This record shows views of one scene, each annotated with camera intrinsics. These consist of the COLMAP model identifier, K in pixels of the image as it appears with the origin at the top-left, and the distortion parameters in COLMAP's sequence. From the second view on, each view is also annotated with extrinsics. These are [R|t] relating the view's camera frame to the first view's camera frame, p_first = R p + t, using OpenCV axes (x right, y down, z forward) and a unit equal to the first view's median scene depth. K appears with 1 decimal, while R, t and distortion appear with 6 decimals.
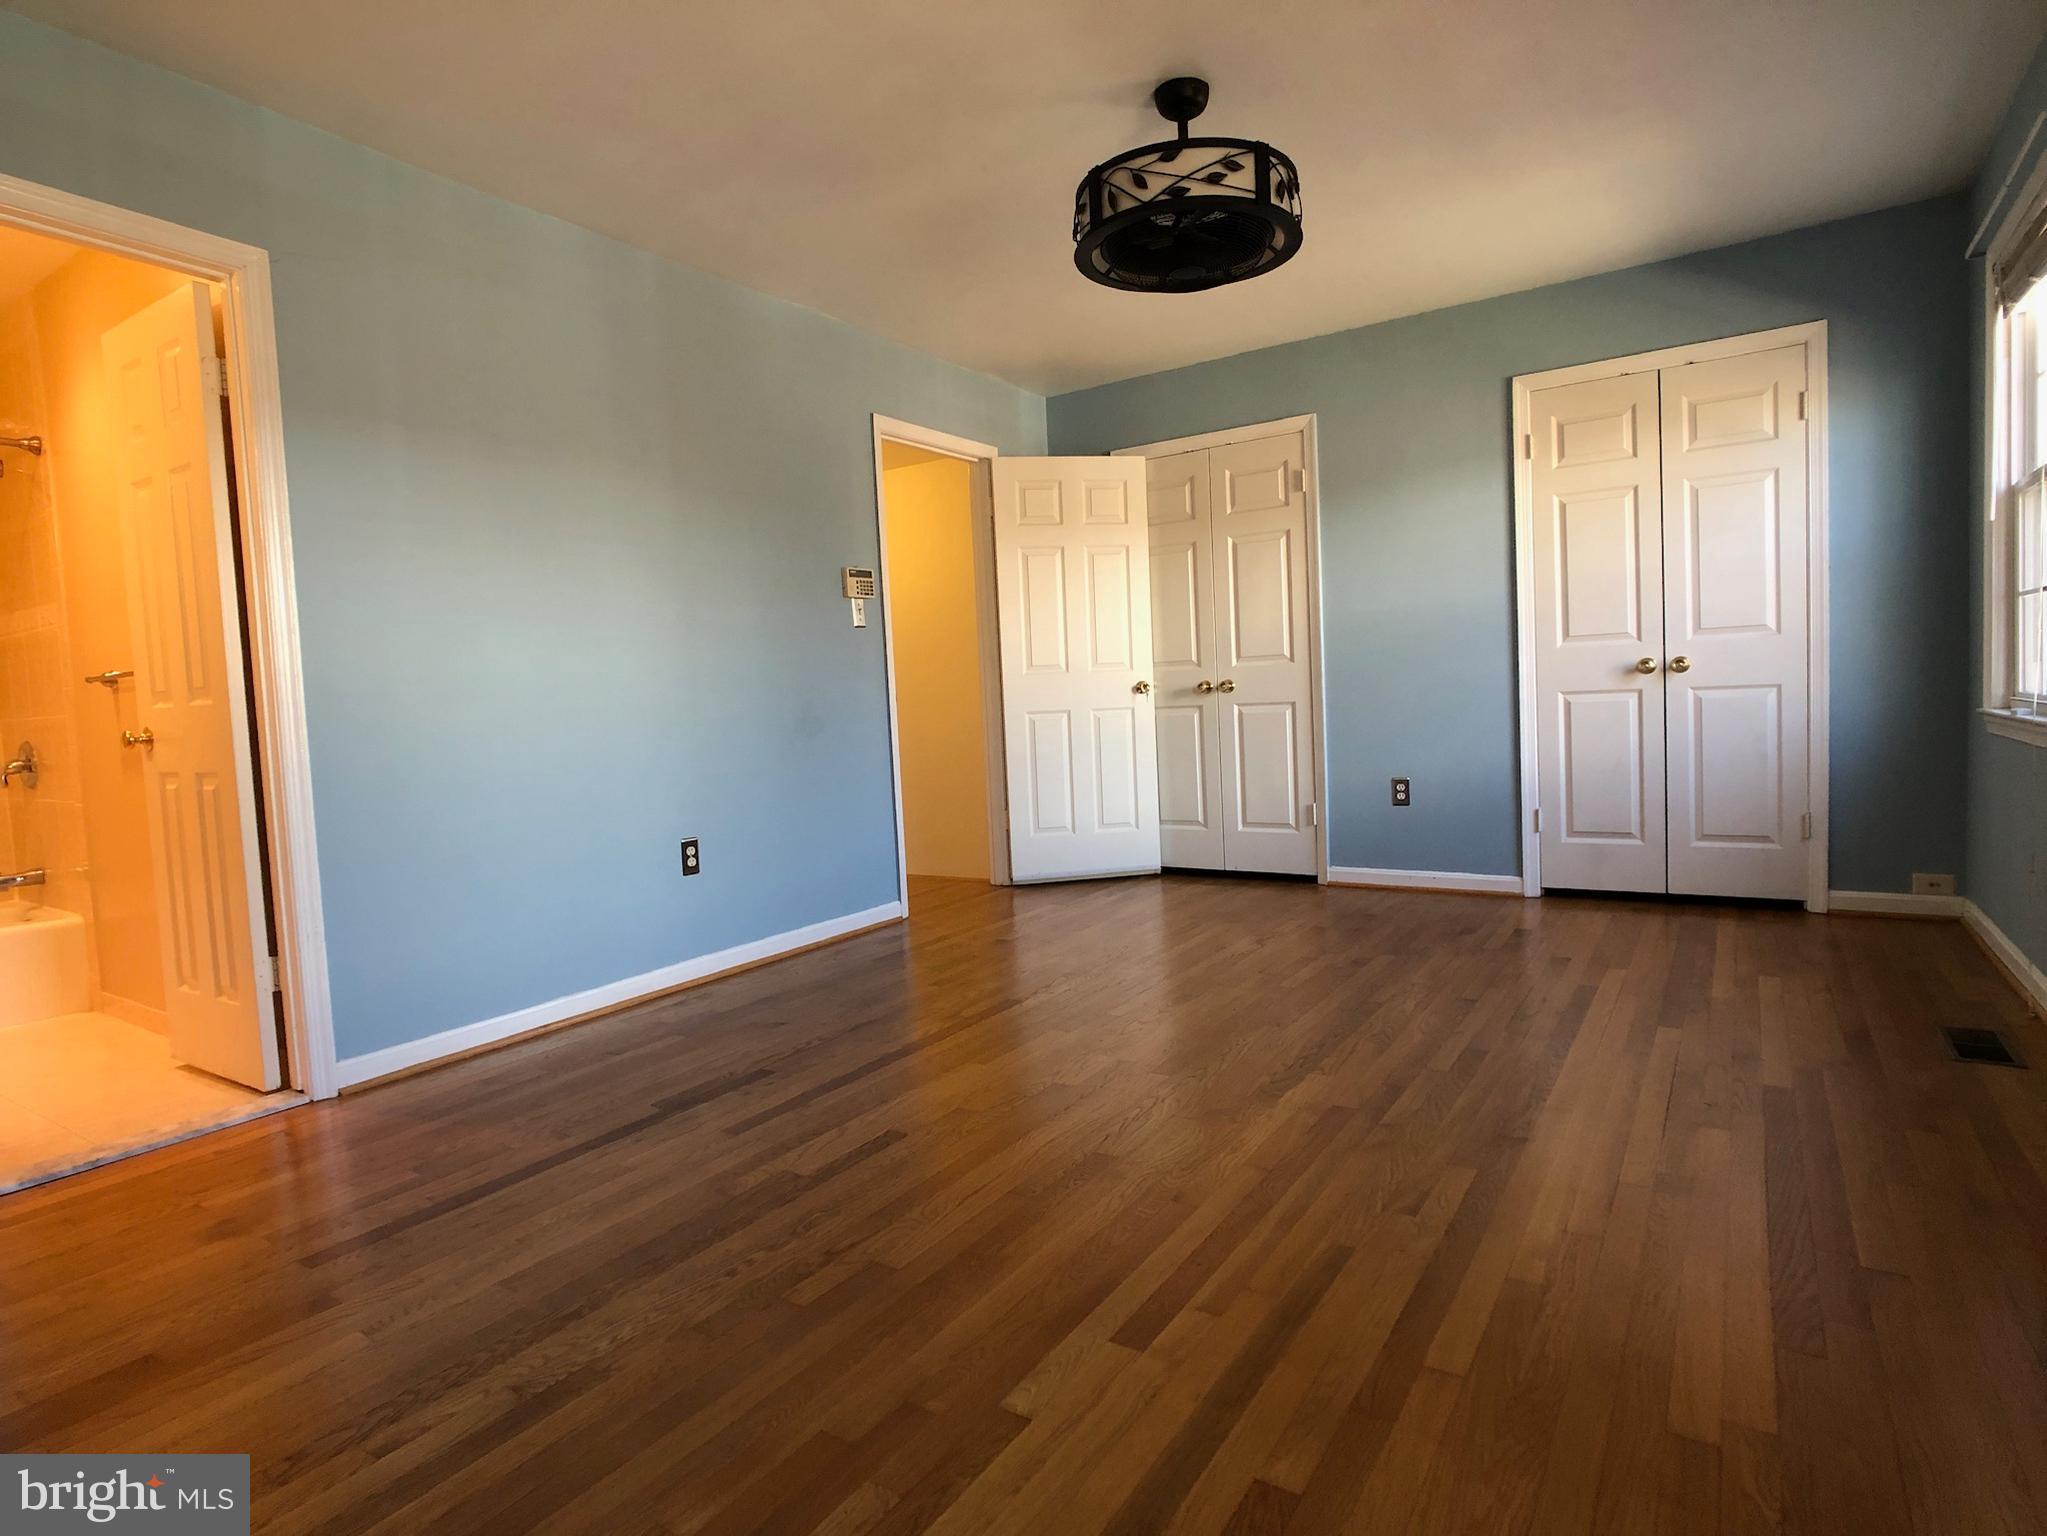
lens RADIAL K [[1080.3, 0, 1023.2], [0, 1080.3, 768.1], [0, 0, 1]] dist [-0.017843, -0.000630]
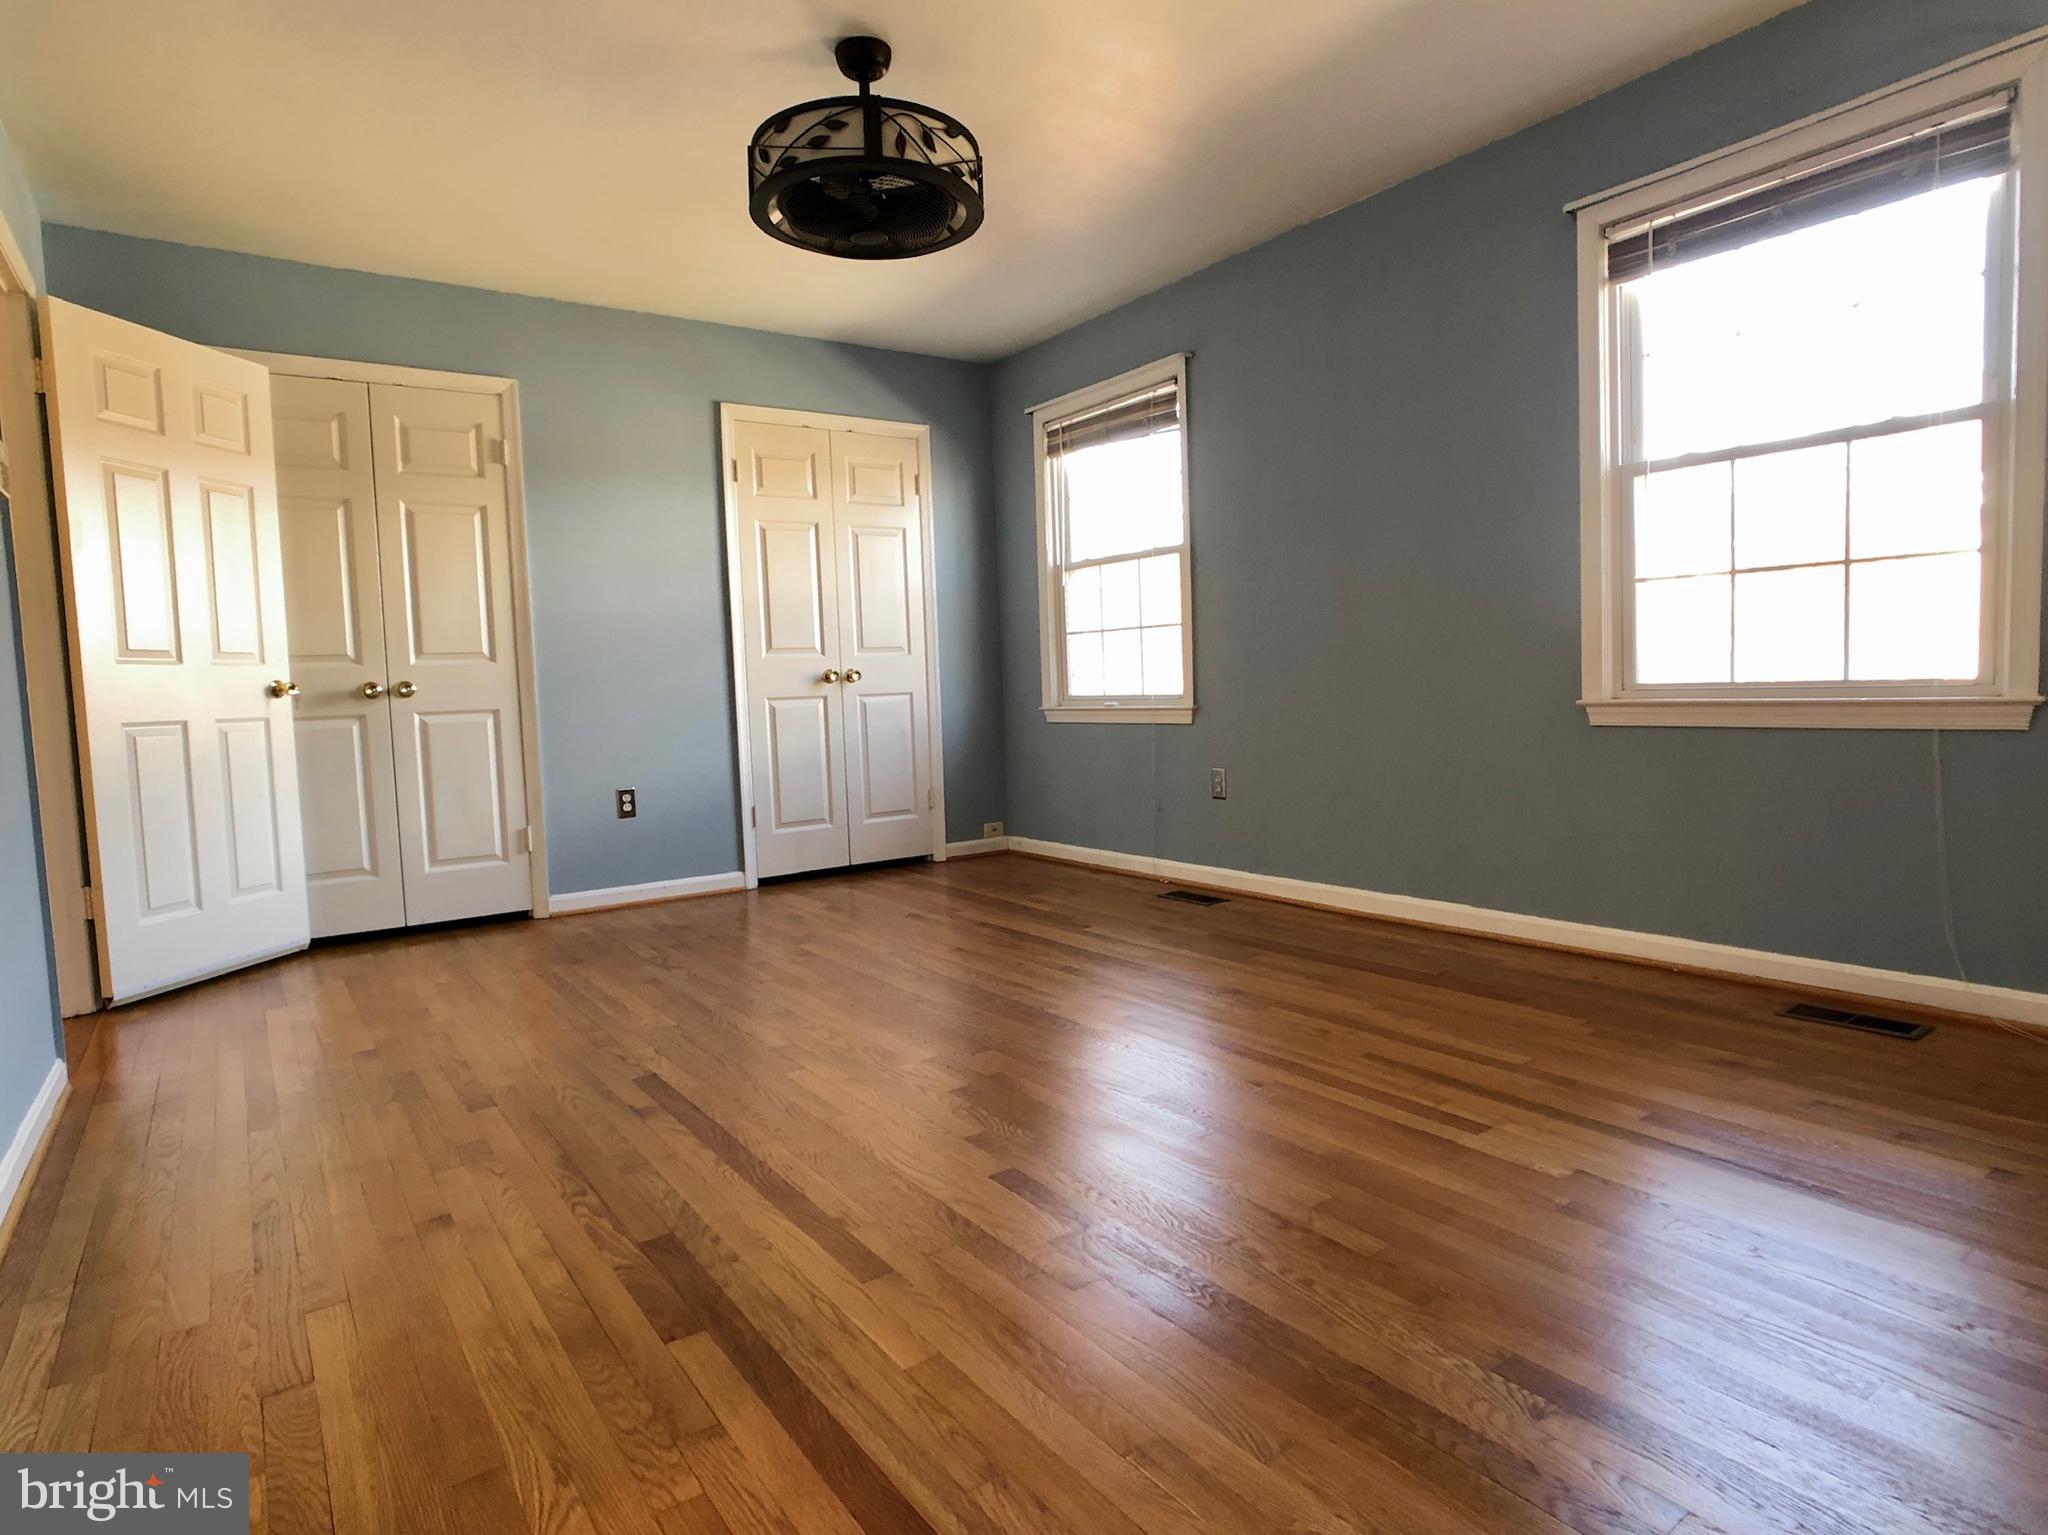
lens RADIAL K [[1148.0, 0, 1020.4], [0, 1148.0, 746.4], [0, 0, 1]] dist [0.018998, -0.001530]
pose [[0.368884, -0.025519, 0.929125, -0.487188], [0.076378, 0.997075, -0.002939, 0.001895], [-0.926332, 0.072049, 0.369754, 0.316546]]
